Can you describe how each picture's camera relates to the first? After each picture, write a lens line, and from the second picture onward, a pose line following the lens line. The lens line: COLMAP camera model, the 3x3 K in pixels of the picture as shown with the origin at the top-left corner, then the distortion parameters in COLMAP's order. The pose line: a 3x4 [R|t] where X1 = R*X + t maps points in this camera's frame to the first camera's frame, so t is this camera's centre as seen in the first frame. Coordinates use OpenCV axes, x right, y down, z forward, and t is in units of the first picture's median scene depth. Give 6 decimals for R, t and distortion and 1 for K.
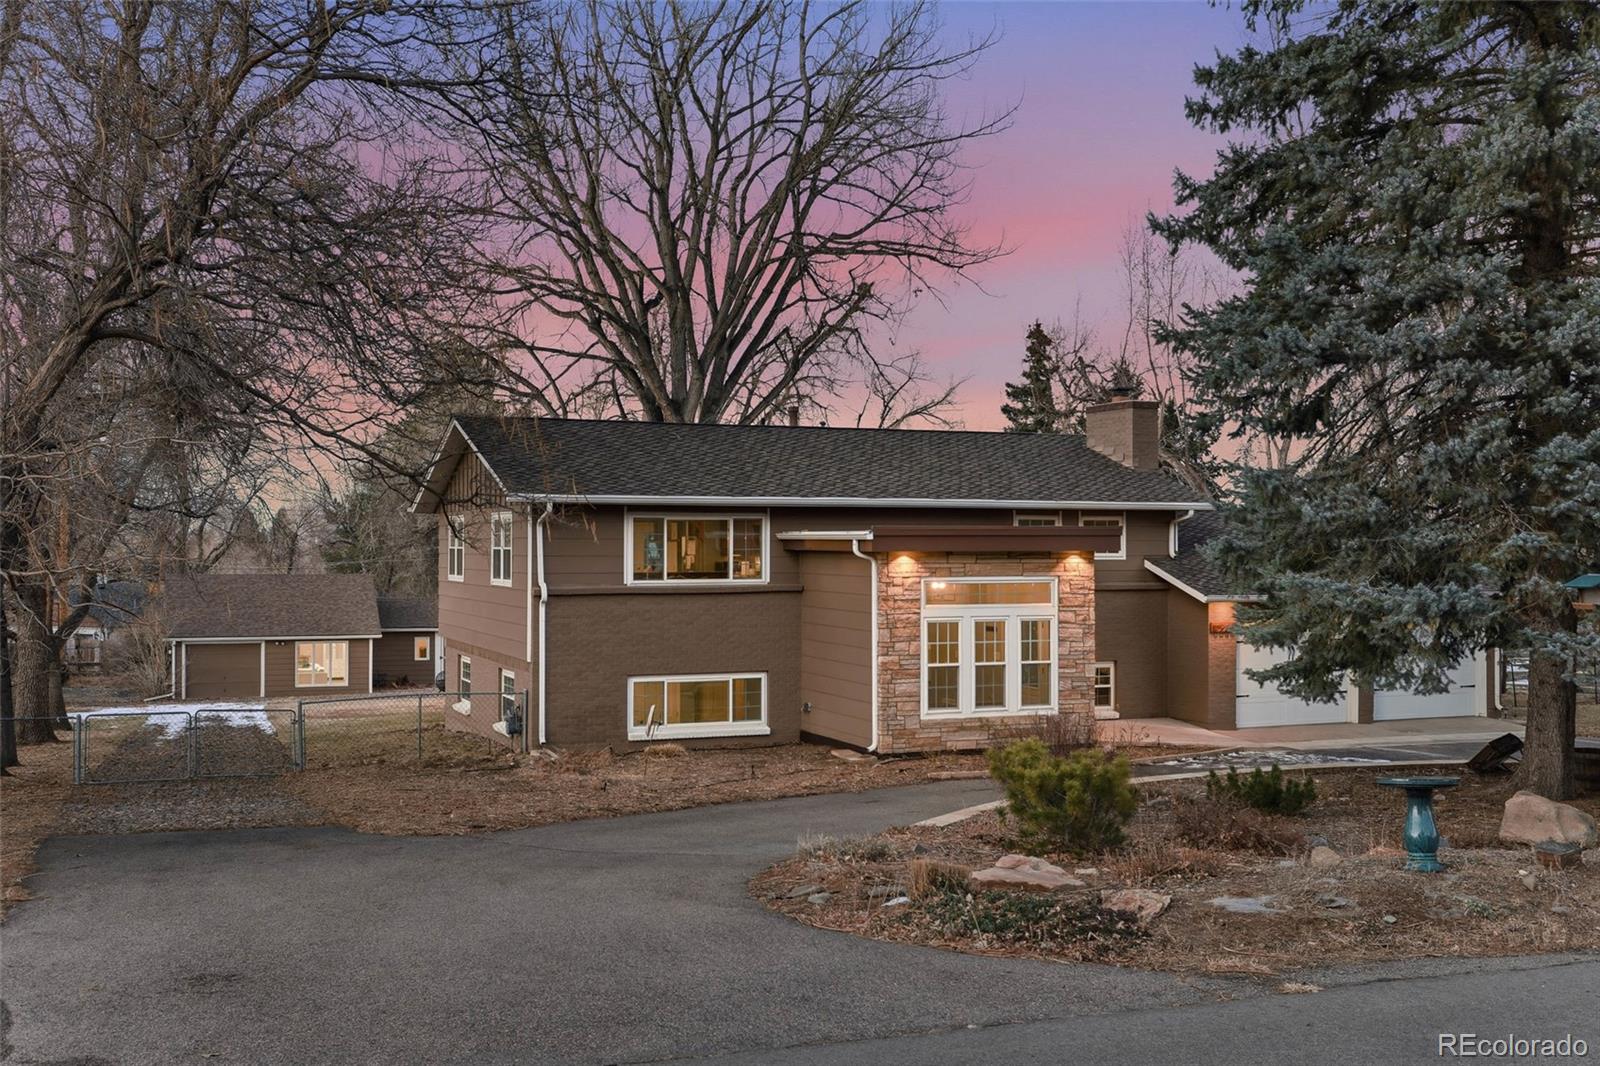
lens RADIAL K [[1624.5, 0, 797.5], [0, 1624.5, 542.0], [0, 0, 1]] dist [0.084757, 0.000000]
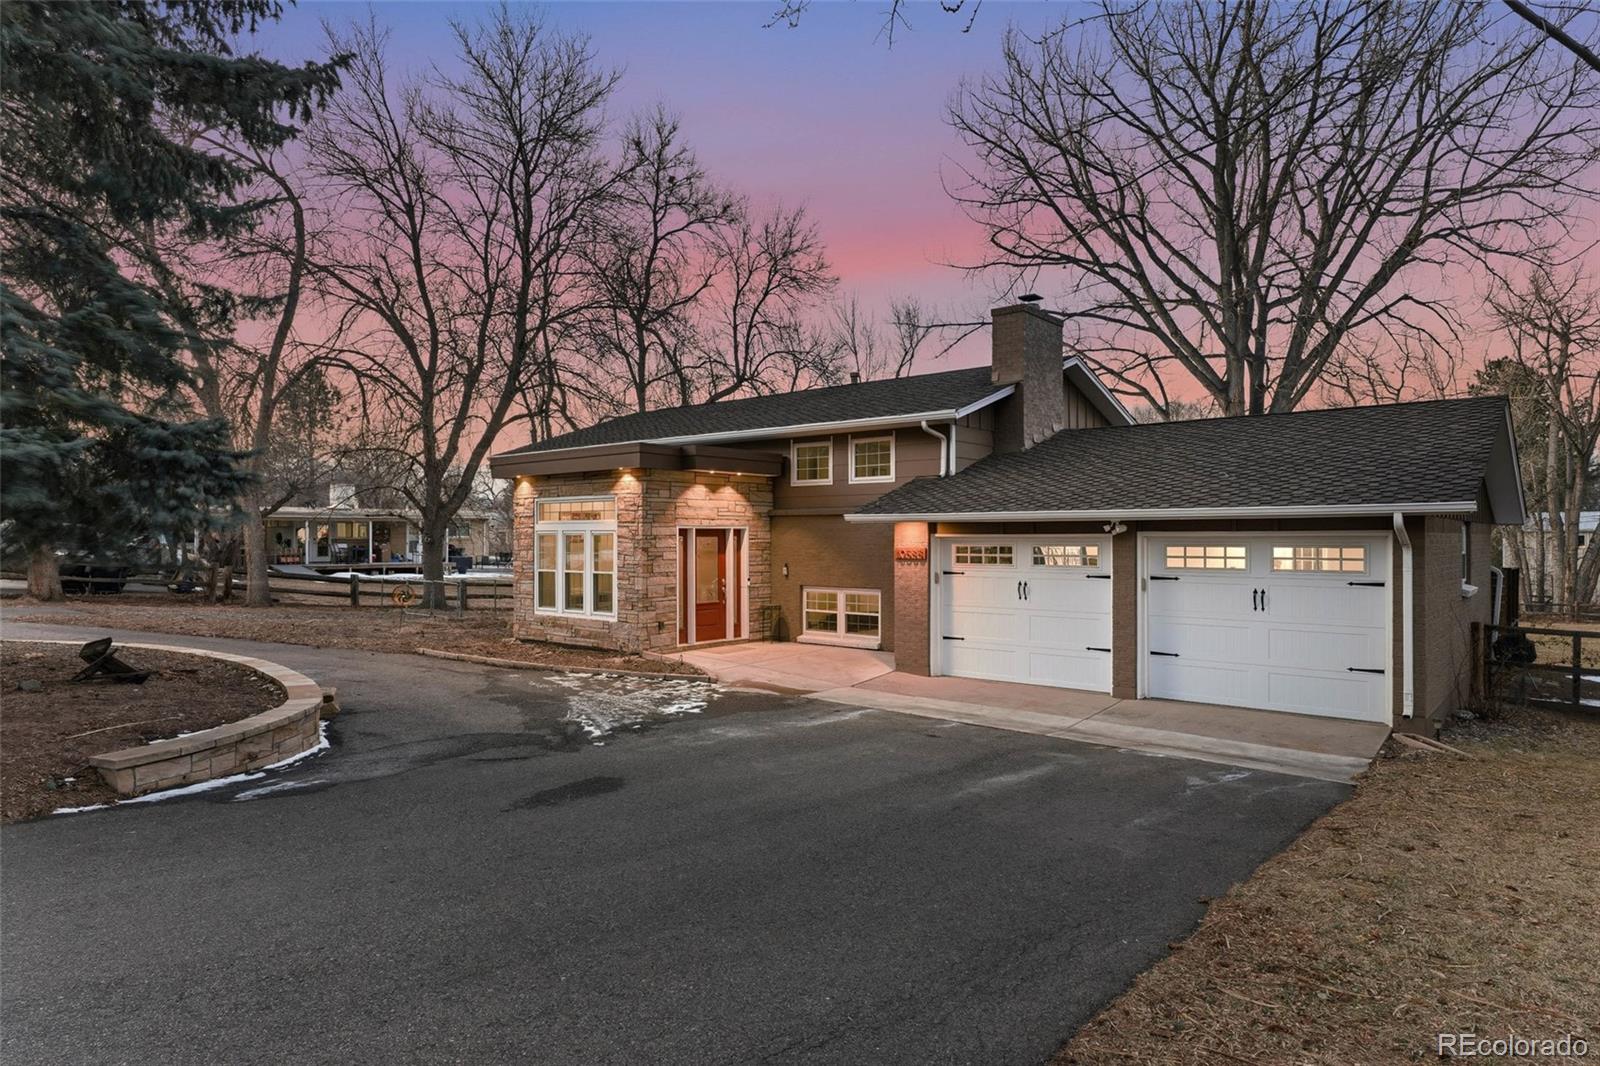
lens RADIAL K [[941.5, 0, 797.0], [0, 941.5, 536.2], [0, 0, 1]] dist [0.004082, 0.000054]
pose [[0.450129, -0.001735, -0.892962, 0.769855], [0.002893, 0.999996, -0.000484, 0.049391], [0.892959, -0.002366, 0.450132, 0.826054]]
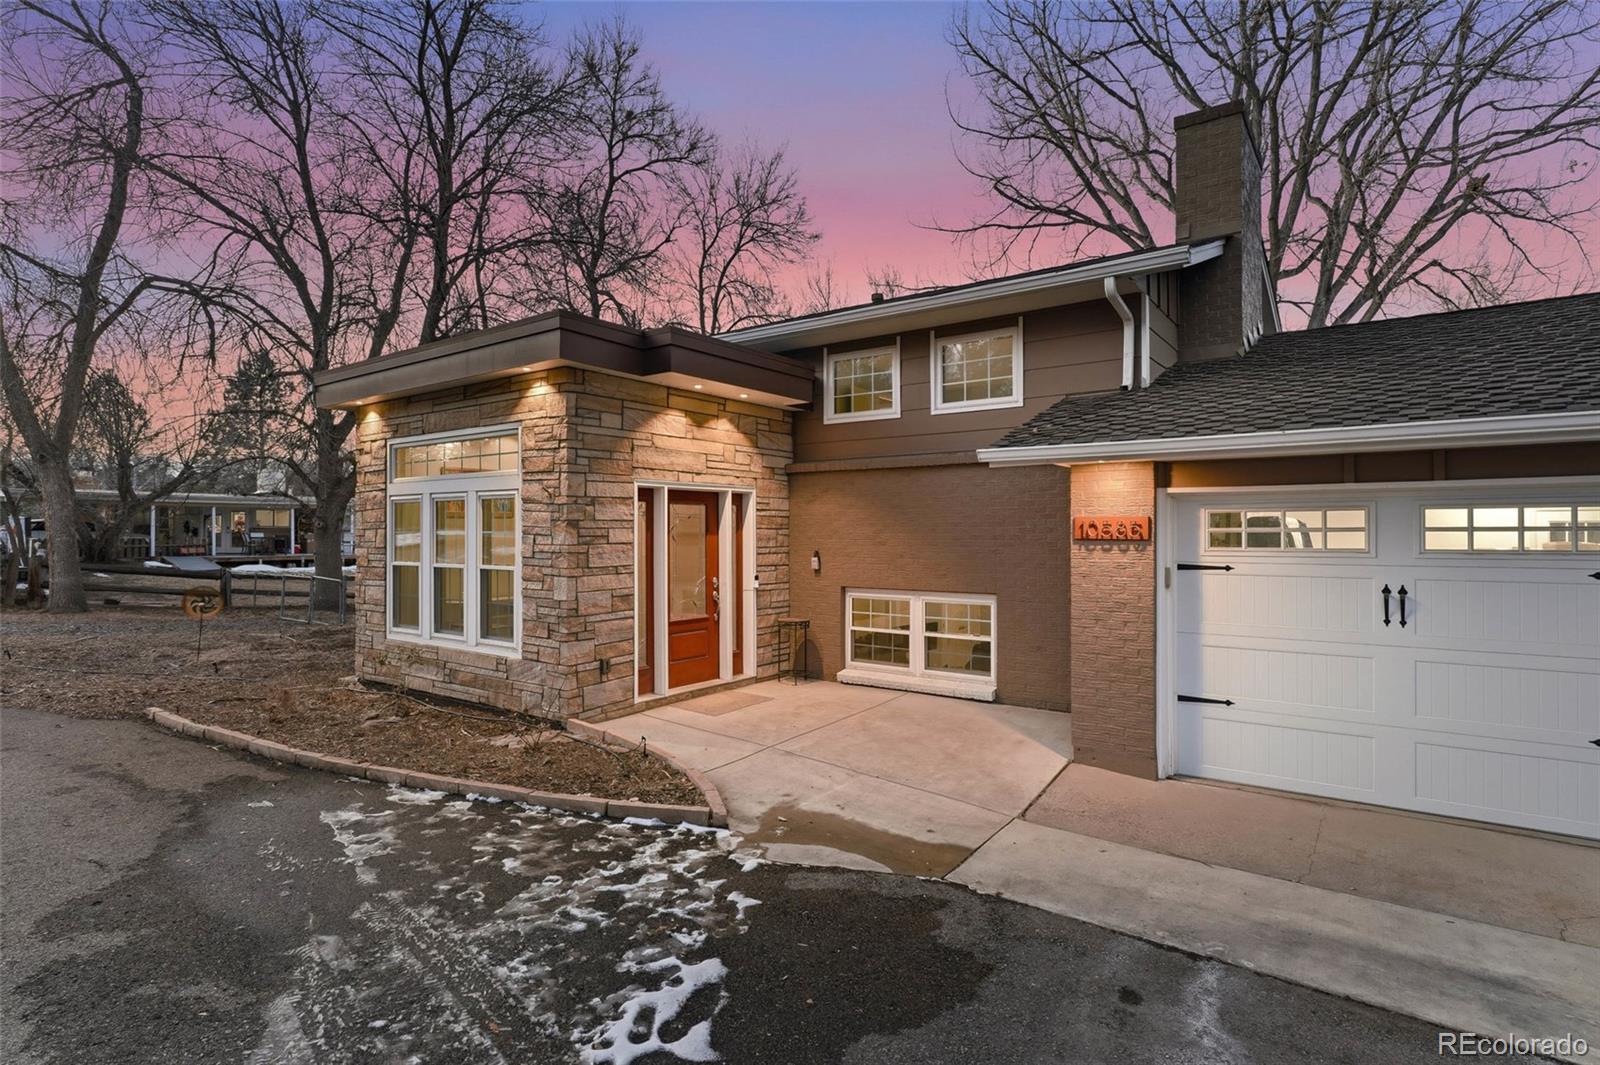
lens RADIAL K [[803.4, 0, 799.7], [0, 803.4, 520.4], [0, 0, 1]] dist [0.000699, 0.000050]
pose [[0.515379, -0.013268, -0.856860, 0.454775], [0.003227, 0.999903, -0.013542, 0.060313], [0.856956, 0.004214, 0.515372, 0.937836]]
